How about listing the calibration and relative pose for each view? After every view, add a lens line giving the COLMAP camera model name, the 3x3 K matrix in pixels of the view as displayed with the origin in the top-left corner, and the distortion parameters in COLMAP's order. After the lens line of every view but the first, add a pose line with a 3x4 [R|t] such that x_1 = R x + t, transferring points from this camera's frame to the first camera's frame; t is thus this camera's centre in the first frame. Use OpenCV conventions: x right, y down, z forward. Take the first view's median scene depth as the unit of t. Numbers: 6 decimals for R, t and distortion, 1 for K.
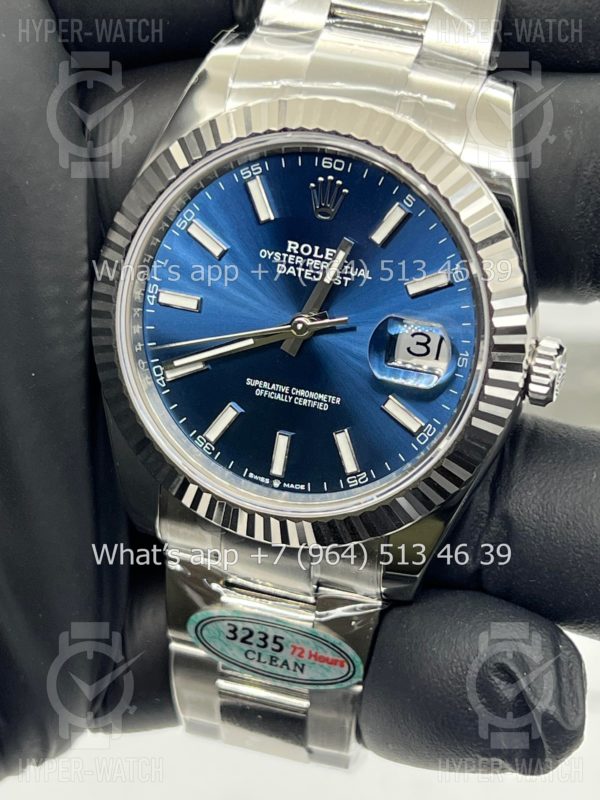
lens RADIAL K [[1871.7, 0, 300.3], [0, 1871.7, 388.2], [0, 0, 1]] dist [0.298369, -5.151321]
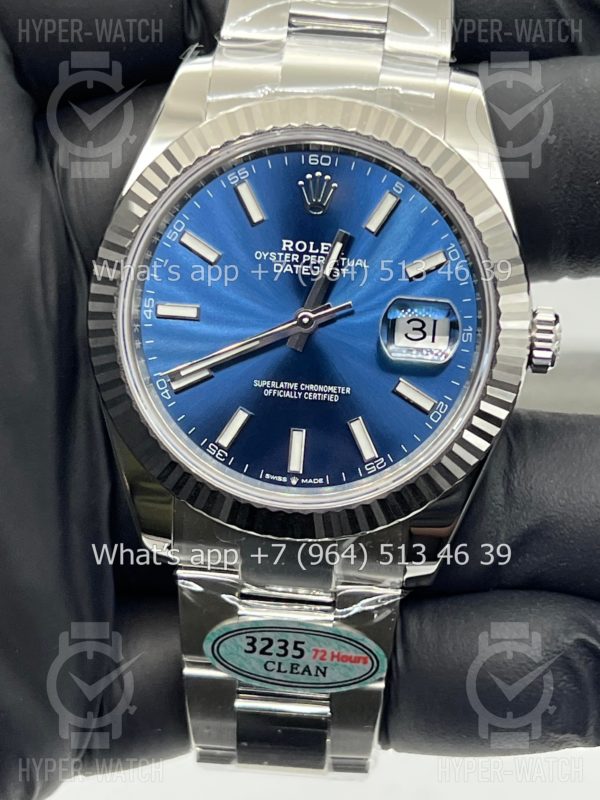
lens RADIAL K [[1871.7, 0, 300.3], [0, 1871.7, 388.2], [0, 0, 1]] dist [0.298369, -5.151321]
pose [[0.978197, -0.105544, 0.178862, -0.186060], [0.121109, 0.989536, -0.078434, 0.081698], [-0.168712, 0.098386, 0.980743, 0.006109]]
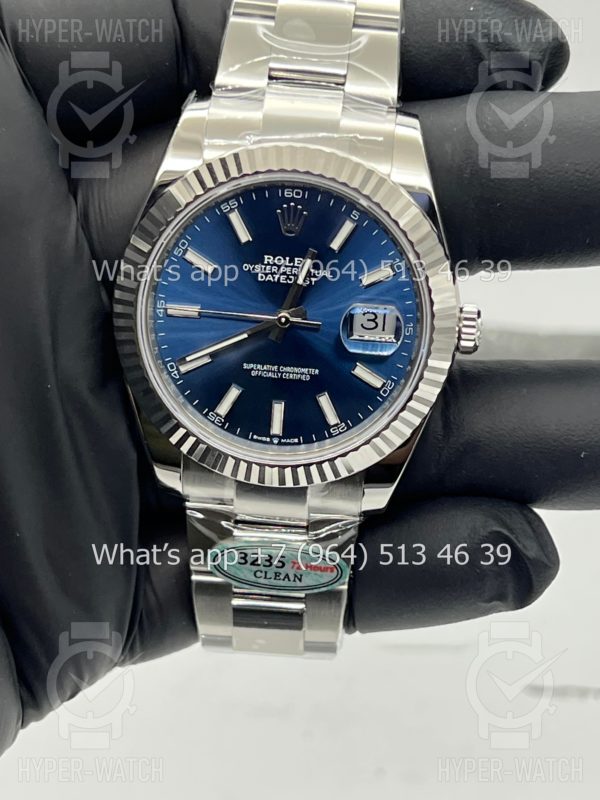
lens RADIAL K [[1871.7, 0, 300.3], [0, 1871.7, 388.2], [0, 0, 1]] dist [0.298369, -5.151321]
pose [[0.976102, -0.136864, 0.168797, -0.212604], [0.128926, 0.990004, 0.057176, -0.057970], [-0.174935, -0.034048, 0.983991, -0.285891]]
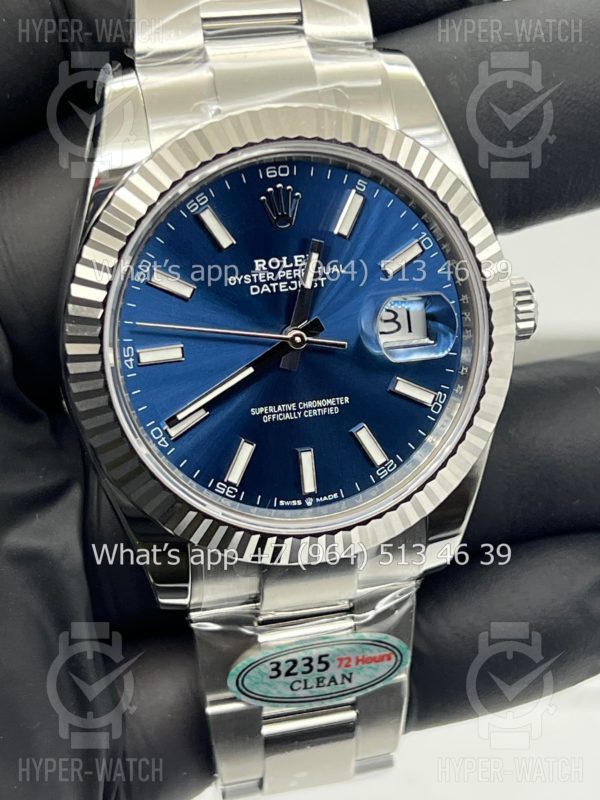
lens RADIAL K [[1871.7, 0, 300.3], [0, 1871.7, 388.2], [0, 0, 1]] dist [0.298369, -5.151321]
pose [[0.860569, -0.312464, 0.402228, -0.394729], [0.316595, 0.946778, 0.058131, -0.064073], [-0.398984, 0.077318, 0.913692, 0.104584]]
